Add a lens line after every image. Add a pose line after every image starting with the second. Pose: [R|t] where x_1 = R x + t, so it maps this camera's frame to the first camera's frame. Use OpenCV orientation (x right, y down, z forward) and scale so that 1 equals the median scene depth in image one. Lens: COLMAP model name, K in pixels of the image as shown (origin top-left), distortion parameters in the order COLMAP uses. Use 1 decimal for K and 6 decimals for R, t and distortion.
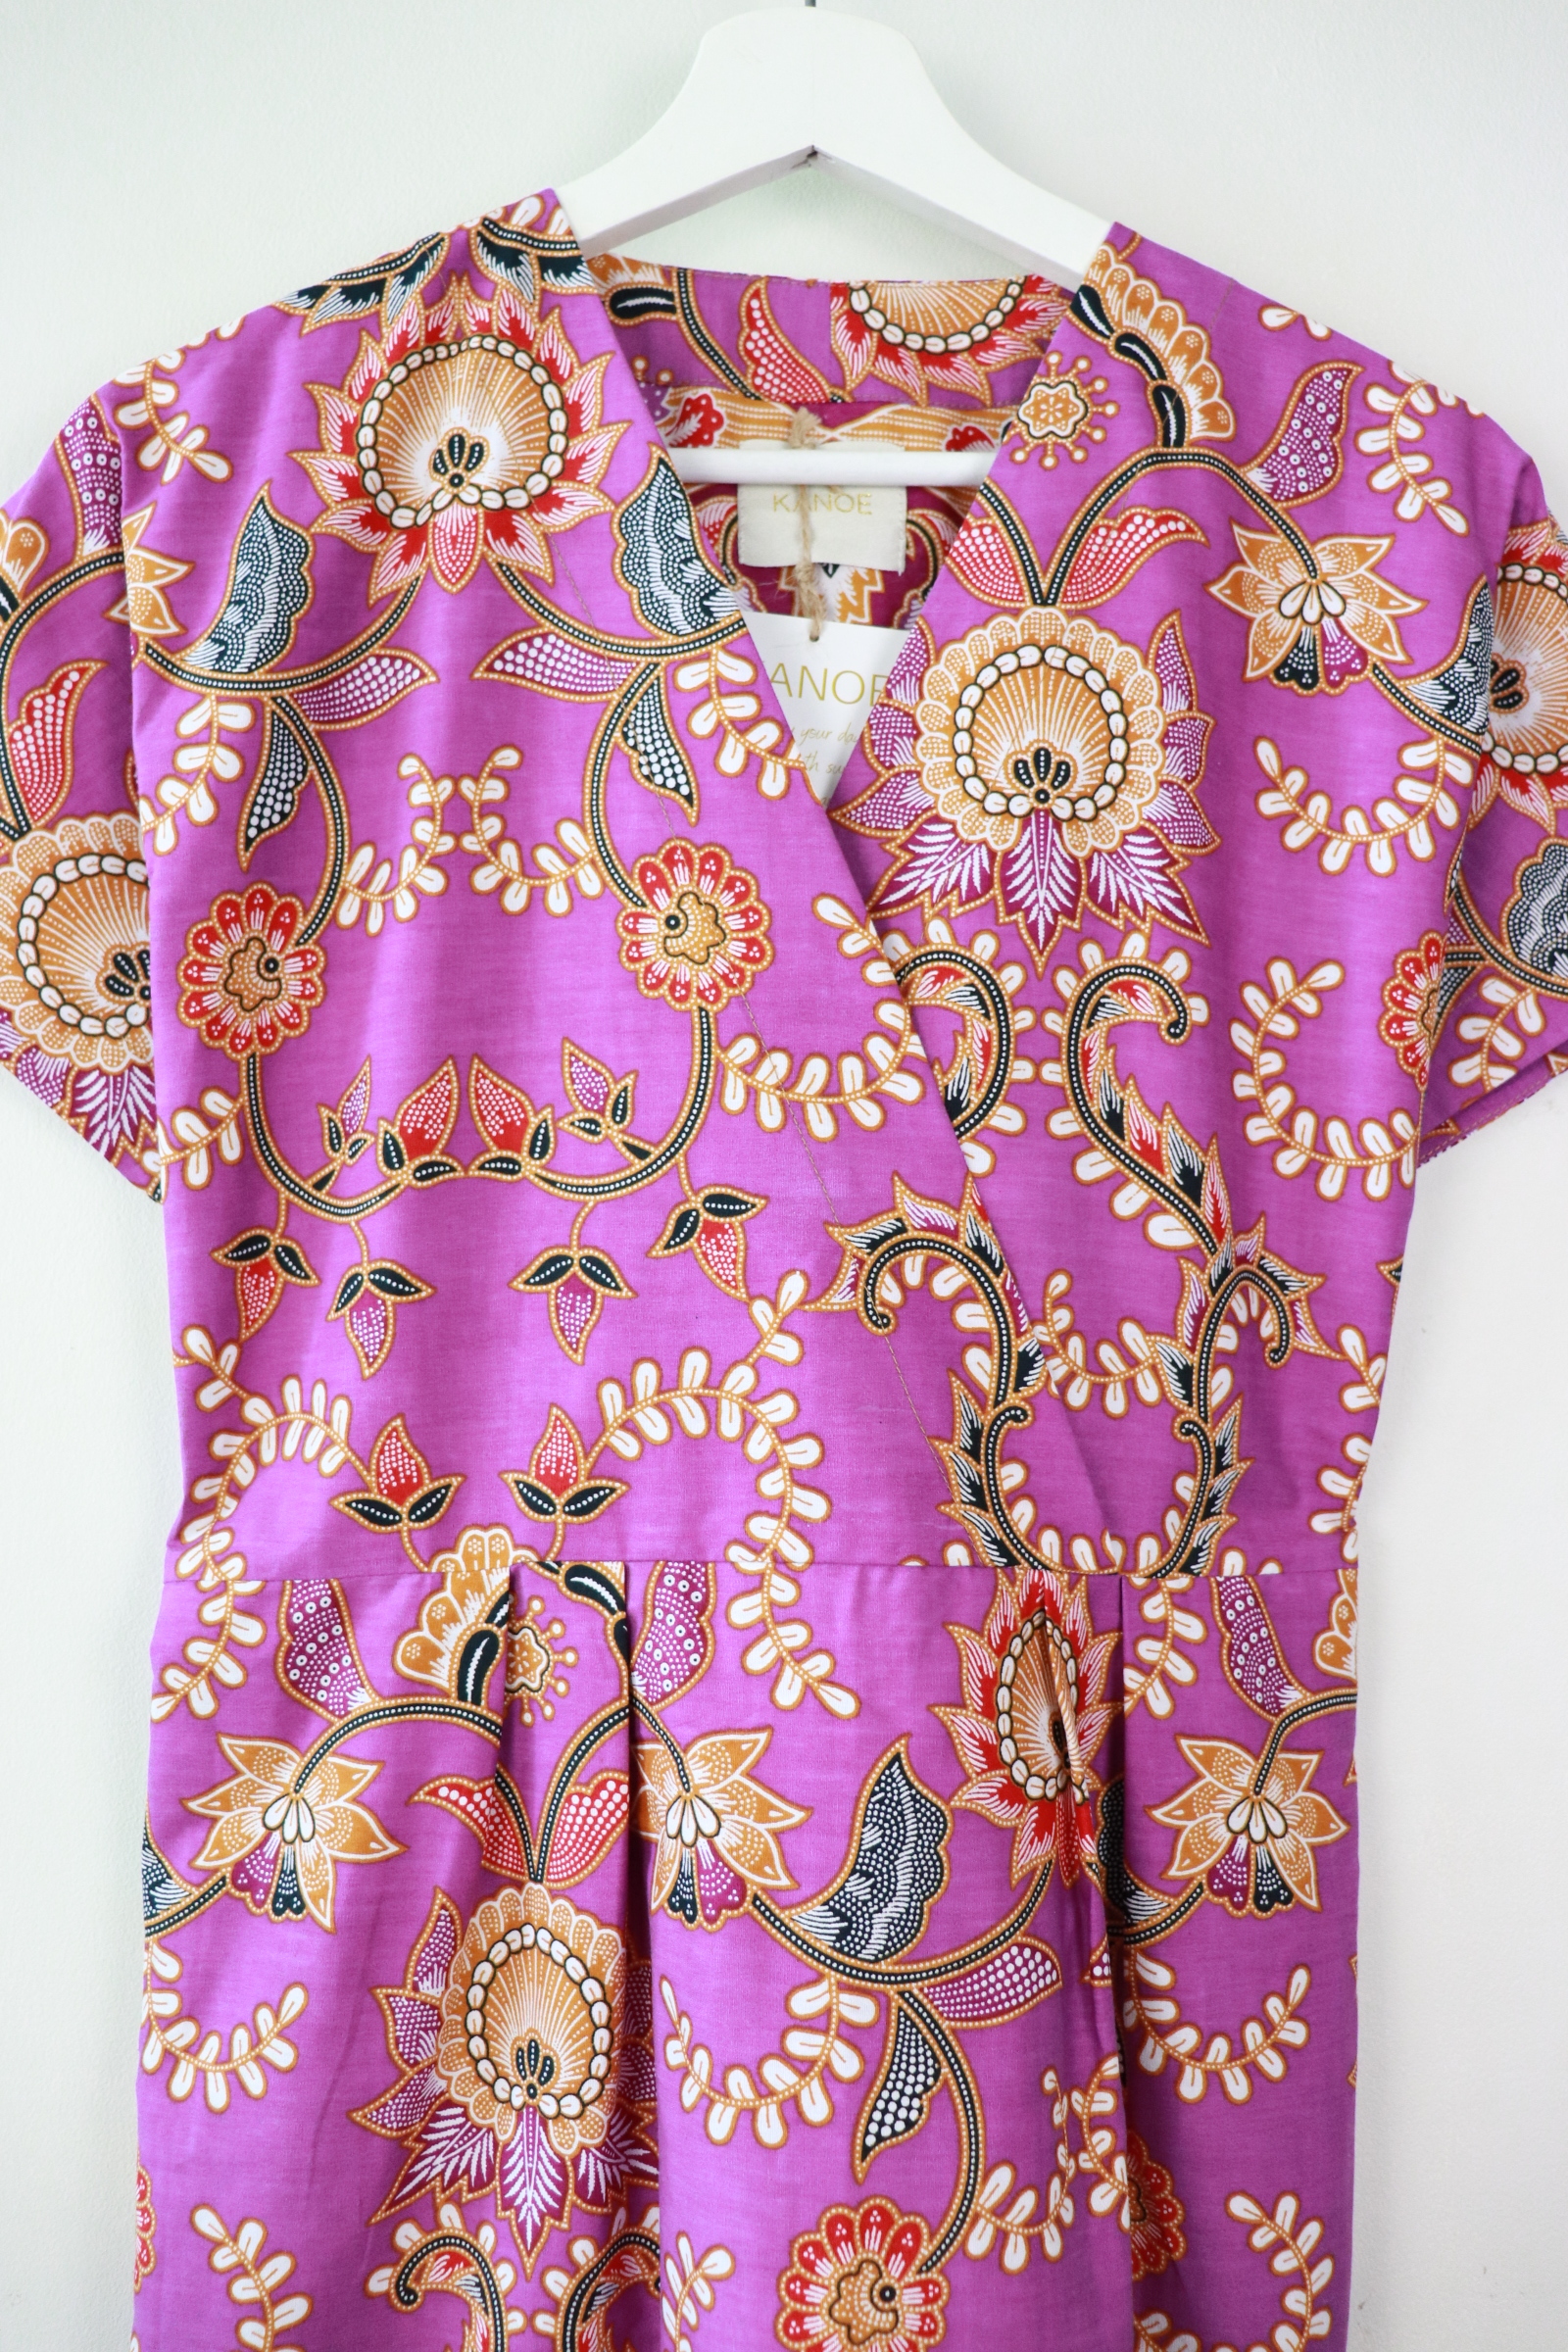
lens RADIAL K [[2011.6, 0, 788.5], [0, 2011.6, 1203.5], [0, 0, 1]] dist [-0.203325, 0.170789]
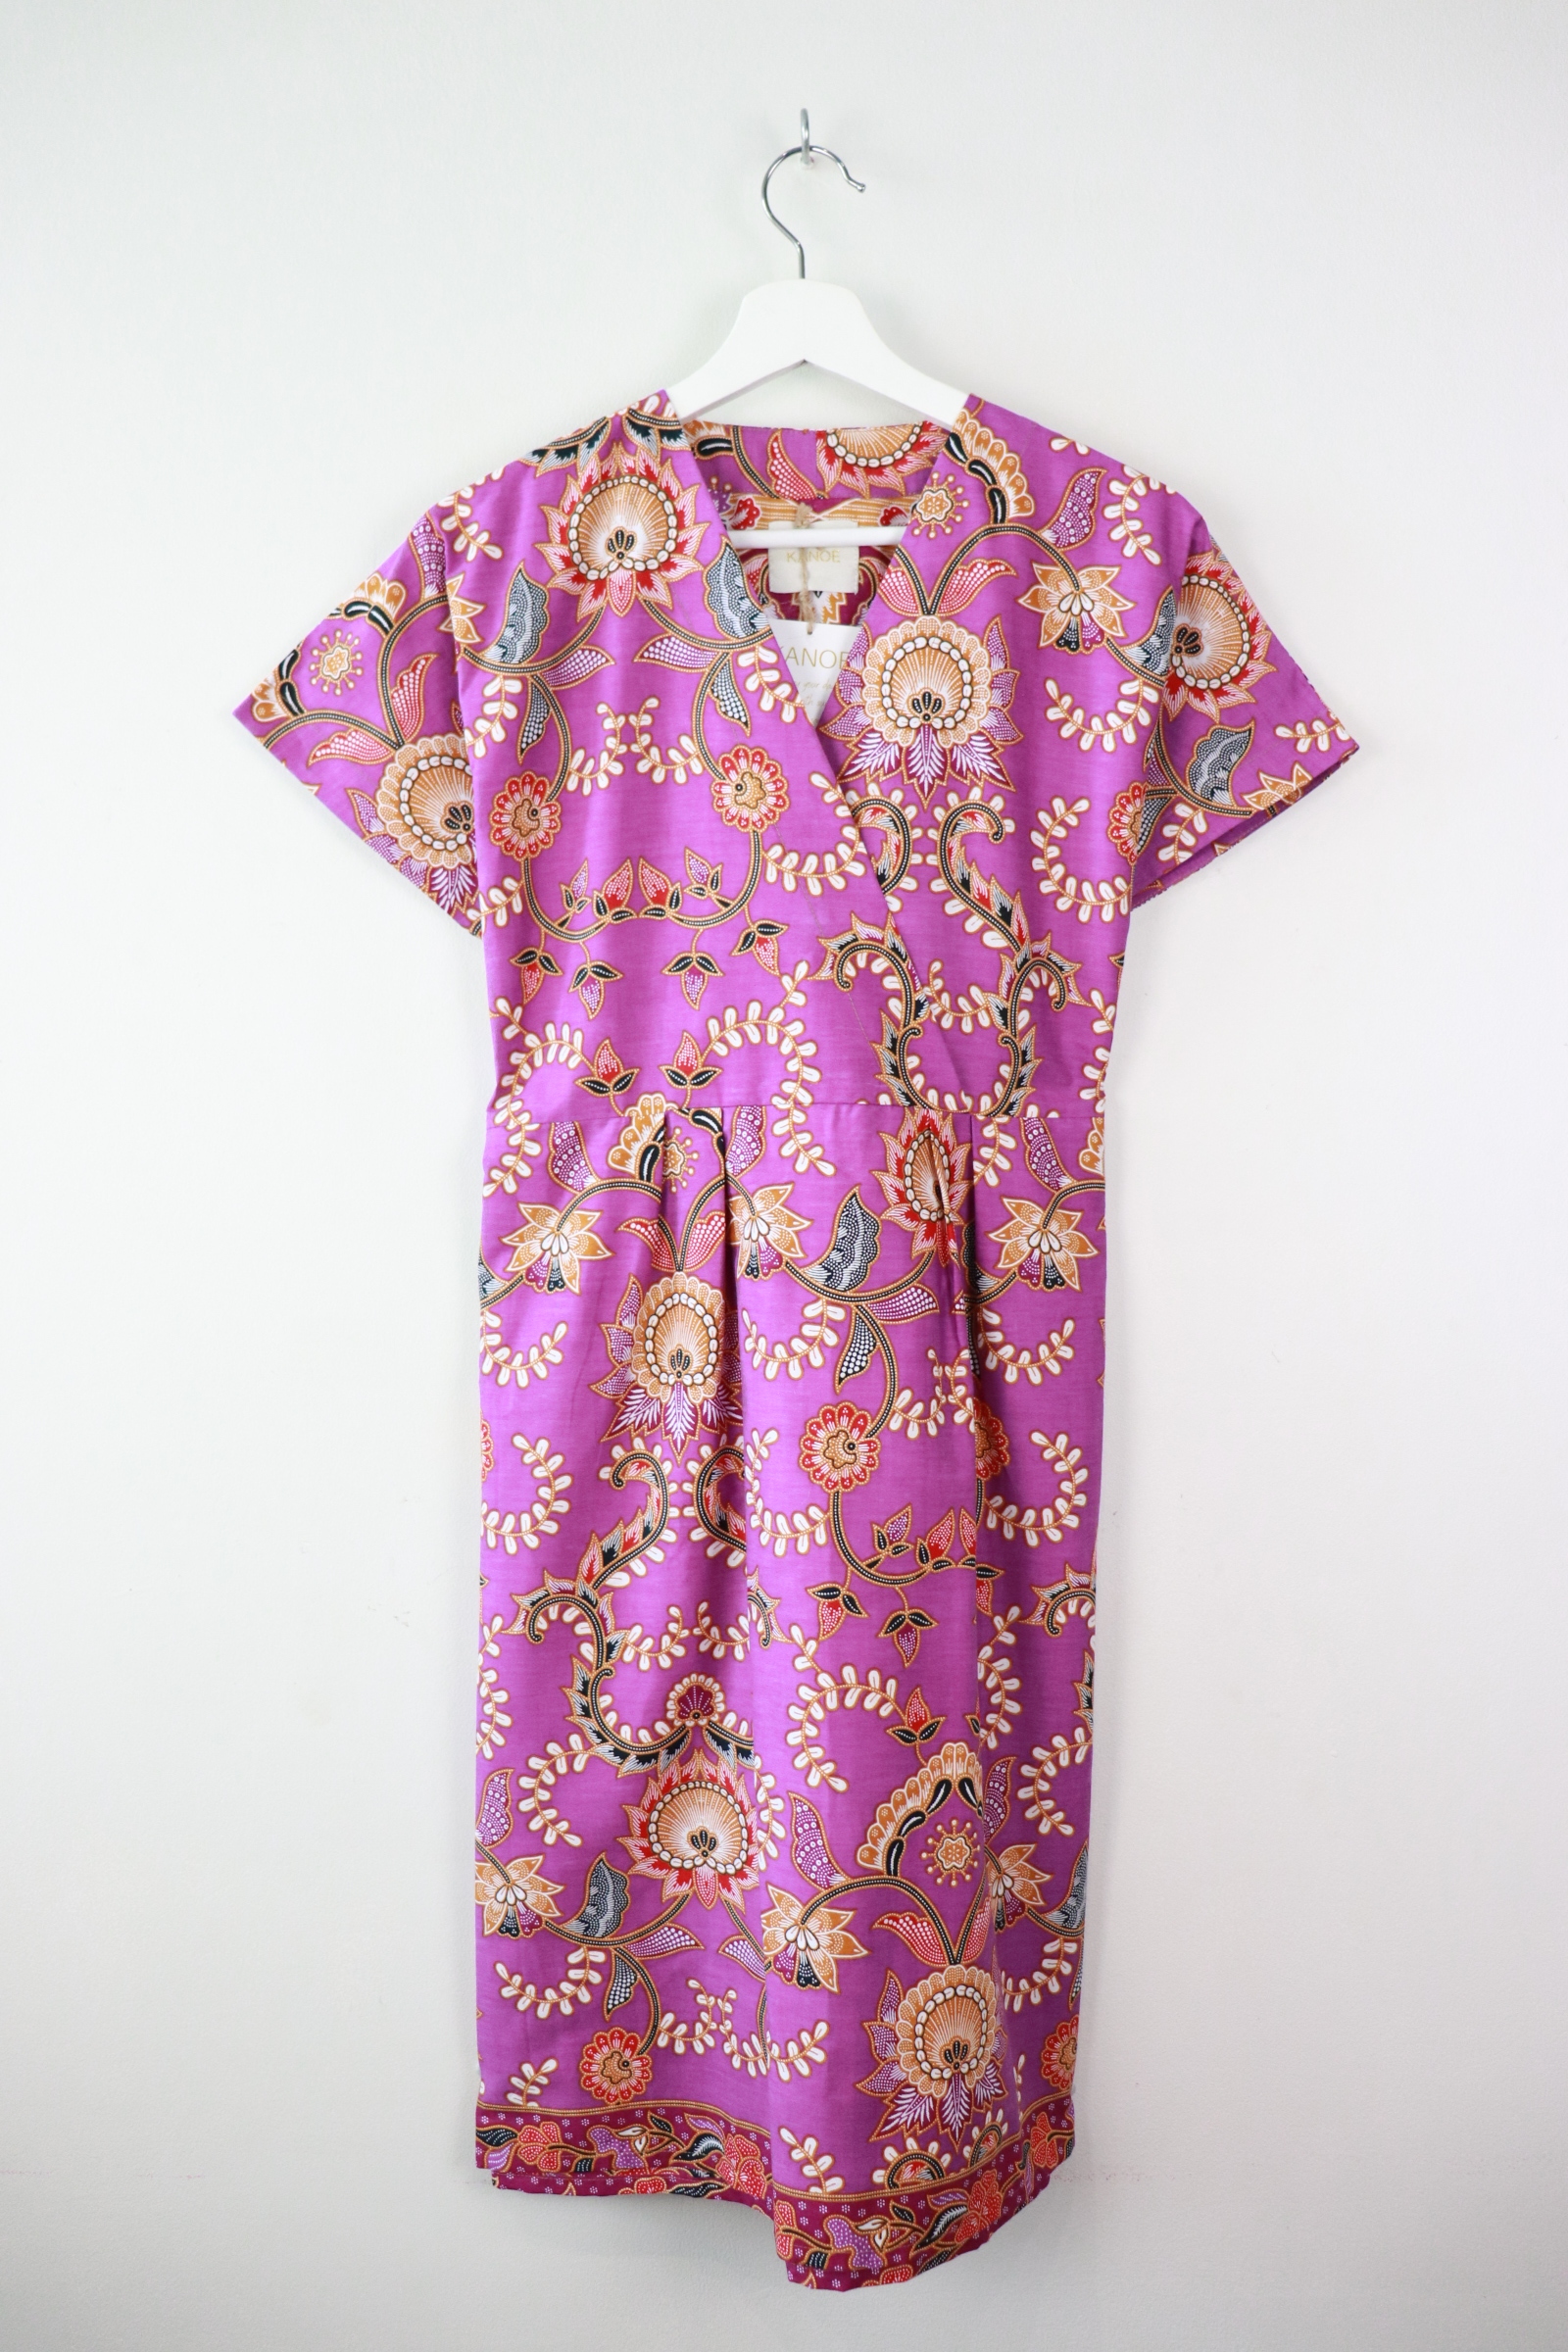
lens RADIAL K [[2011.6, 0, 788.5], [0, 2011.6, 1203.5], [0, 0, 1]] dist [-0.203325, 0.170789]
pose [[0.999169, -0.013436, -0.038471, 0.061015], [0.017958, 0.992643, 0.119737, 0.032516], [0.036580, -0.120328, 0.992060, -0.998491]]
